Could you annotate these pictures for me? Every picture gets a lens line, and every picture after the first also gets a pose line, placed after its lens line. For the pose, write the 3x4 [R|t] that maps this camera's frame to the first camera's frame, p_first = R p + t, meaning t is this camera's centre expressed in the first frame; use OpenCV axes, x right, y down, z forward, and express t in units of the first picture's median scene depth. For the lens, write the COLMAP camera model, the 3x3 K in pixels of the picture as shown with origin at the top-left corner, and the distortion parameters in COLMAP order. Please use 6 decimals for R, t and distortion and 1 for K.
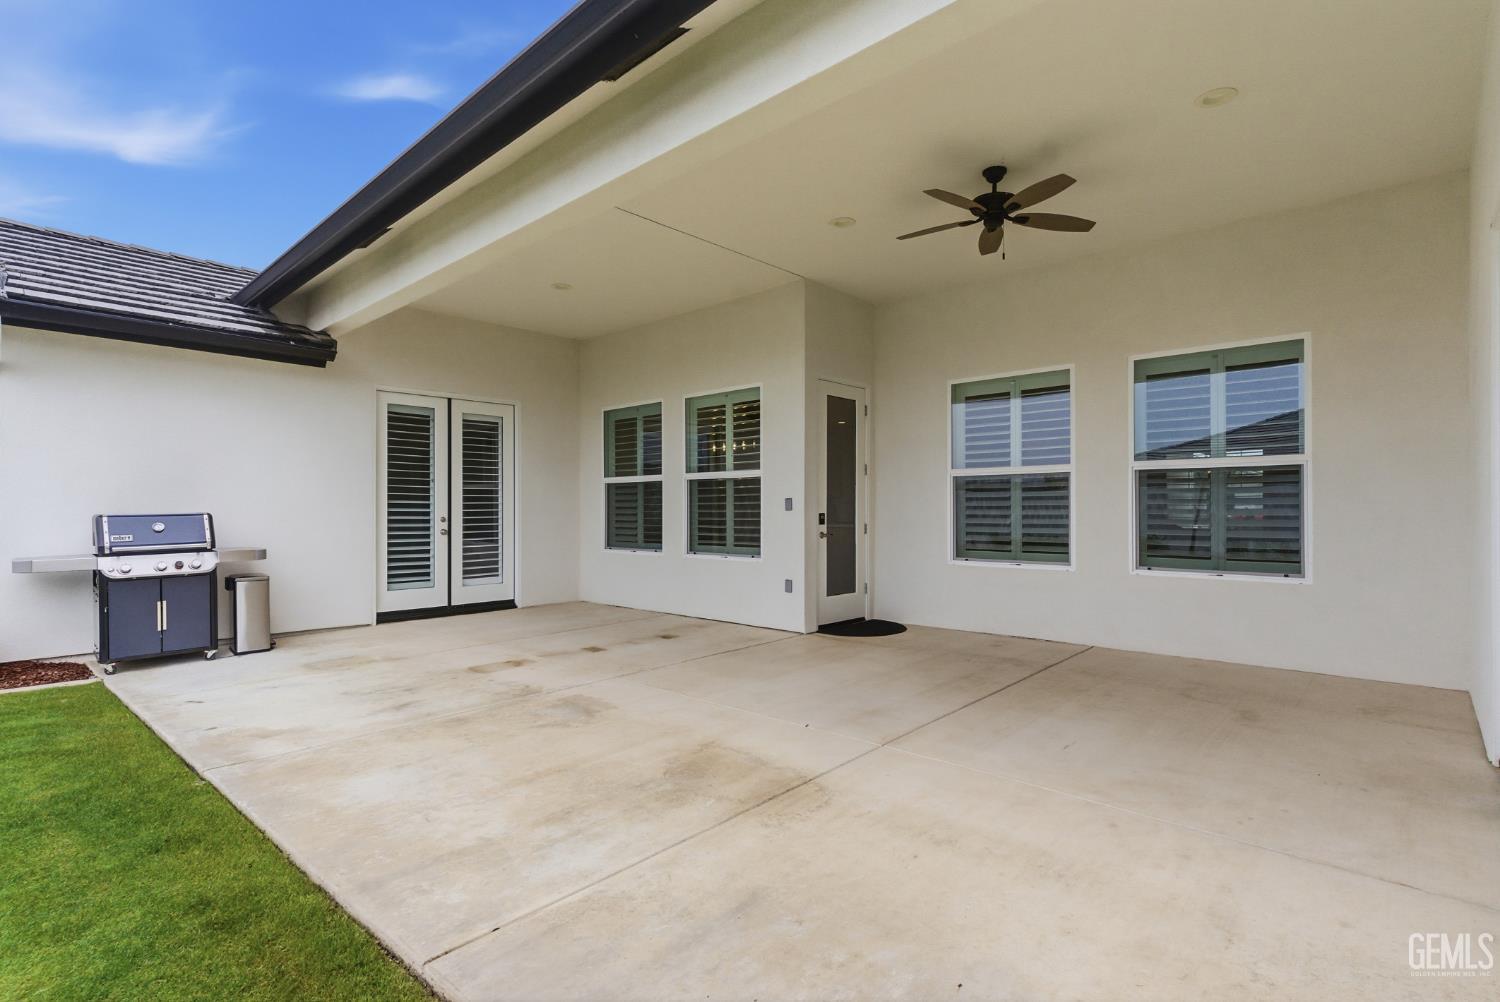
lens RADIAL K [[728.1, 0, 746.7], [0, 728.1, 506.5], [0, 0, 1]] dist [0.010569, -0.004268]
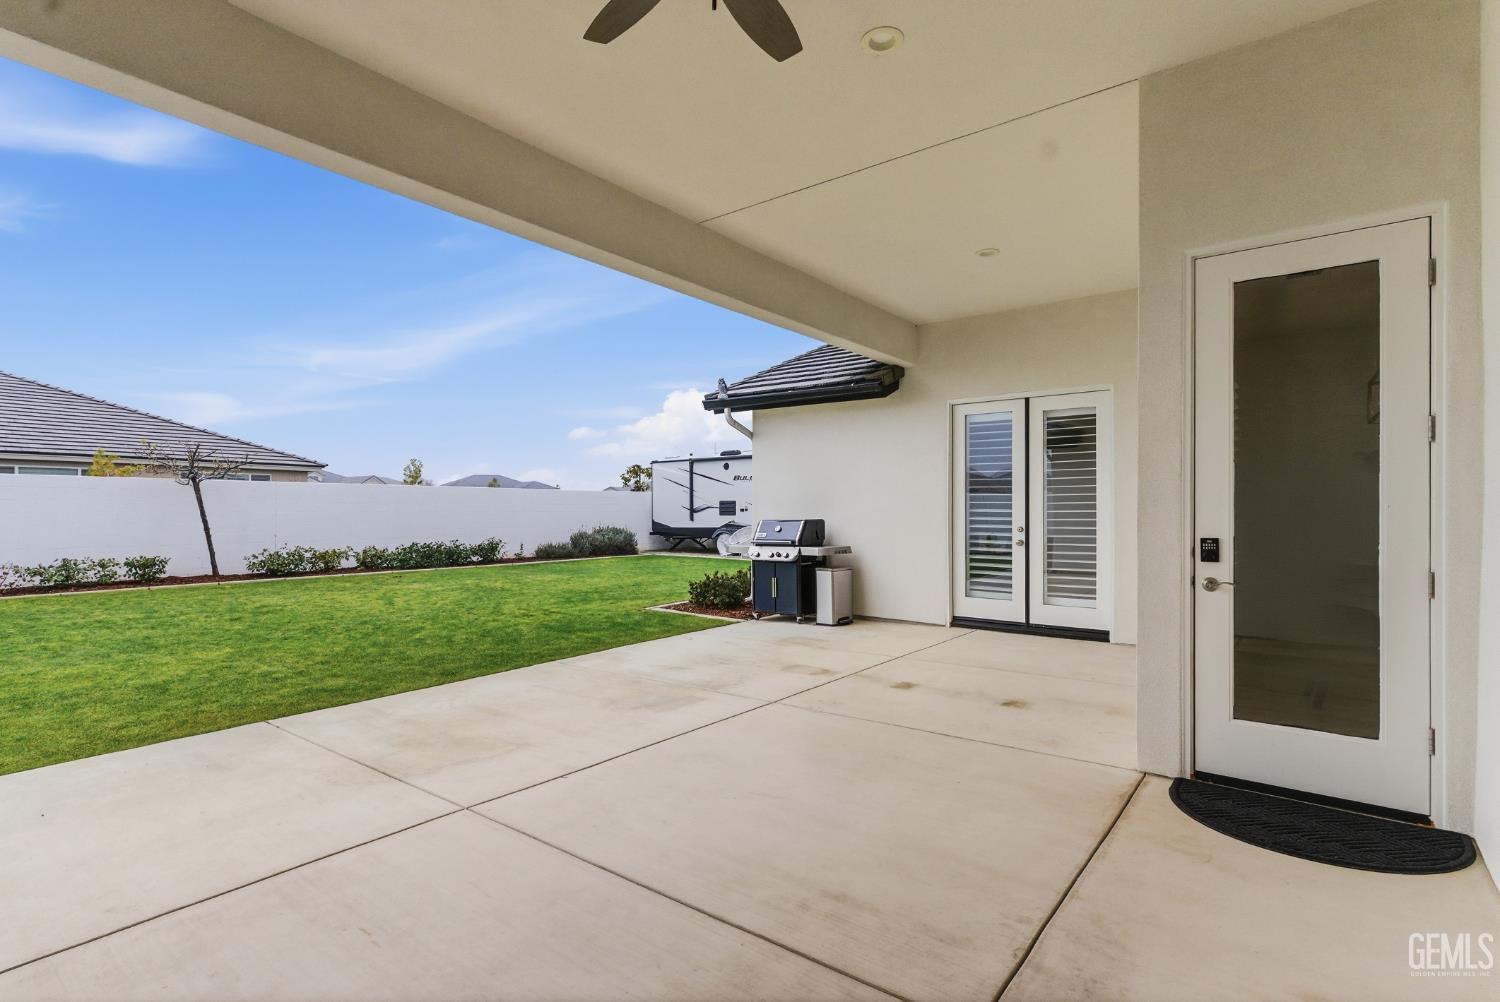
lens RADIAL K [[728.1, 0, 747.8], [0, 728.1, 508.6], [0, 0, 1]] dist [0.010569, -0.004268]
pose [[0.075089, -0.000829, -0.997176, 0.510479], [0.003360, 0.999994, -0.000578, -0.009660], [0.997171, -0.003307, 0.075091, 0.609130]]
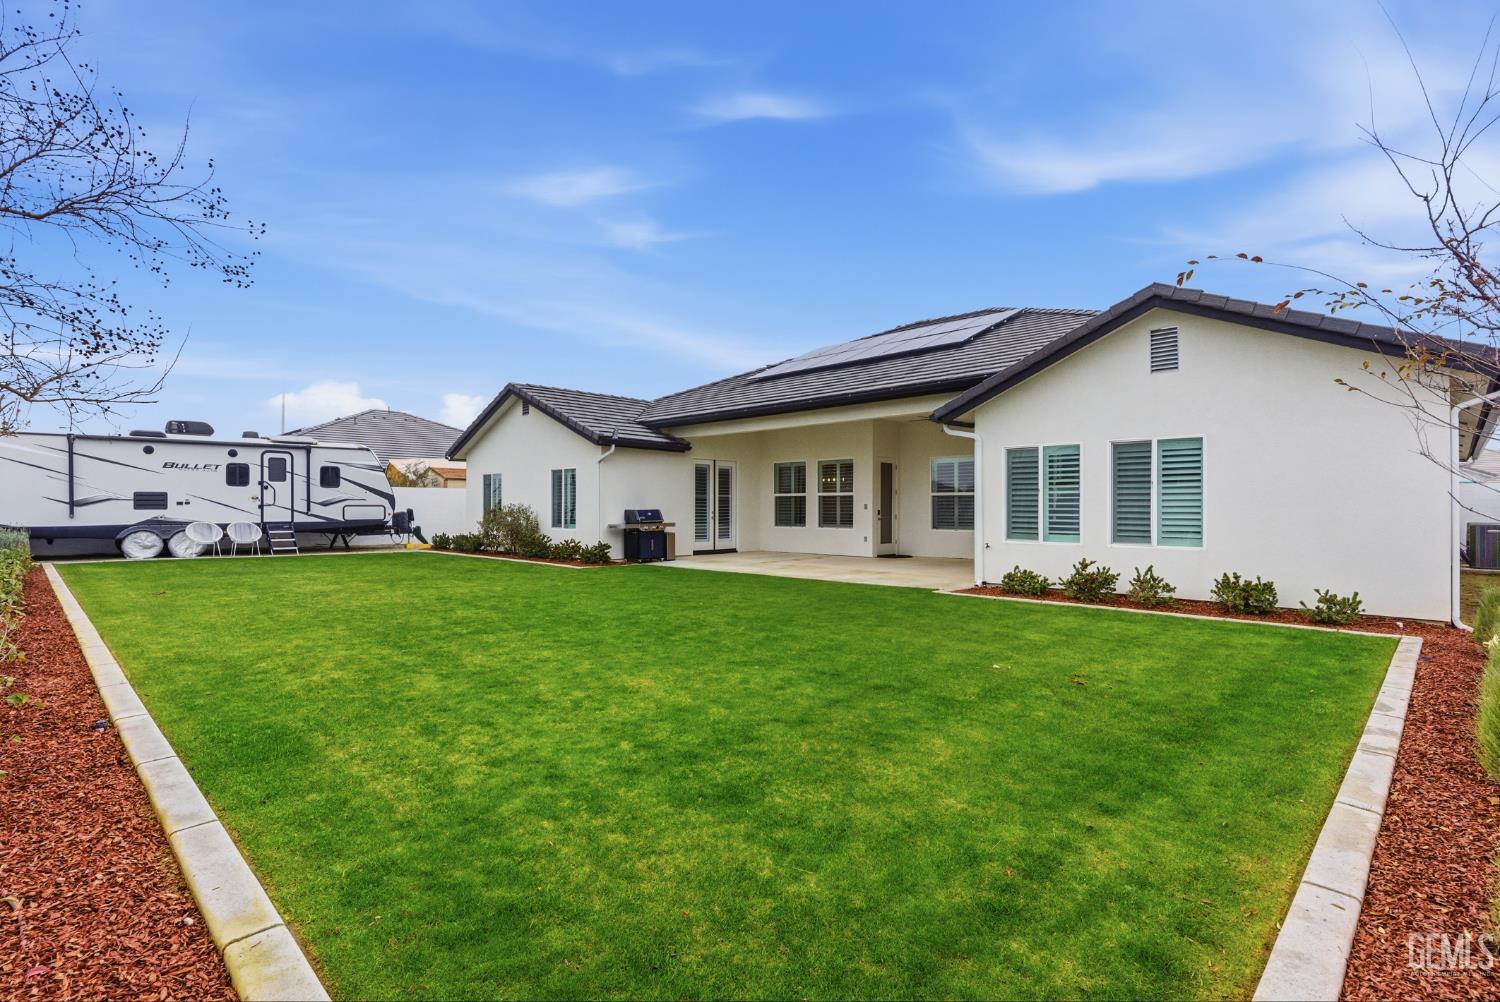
lens RADIAL K [[699.3, 0, 749.6], [0, 699.3, 506.3], [0, 0, 1]] dist [0.001516, 0.000105]
pose [[0.999696, 0.003684, -0.024377, -0.255315], [-0.003579, 0.999984, 0.004351, -0.012292], [0.024393, -0.004262, 0.999693, -1.271577]]
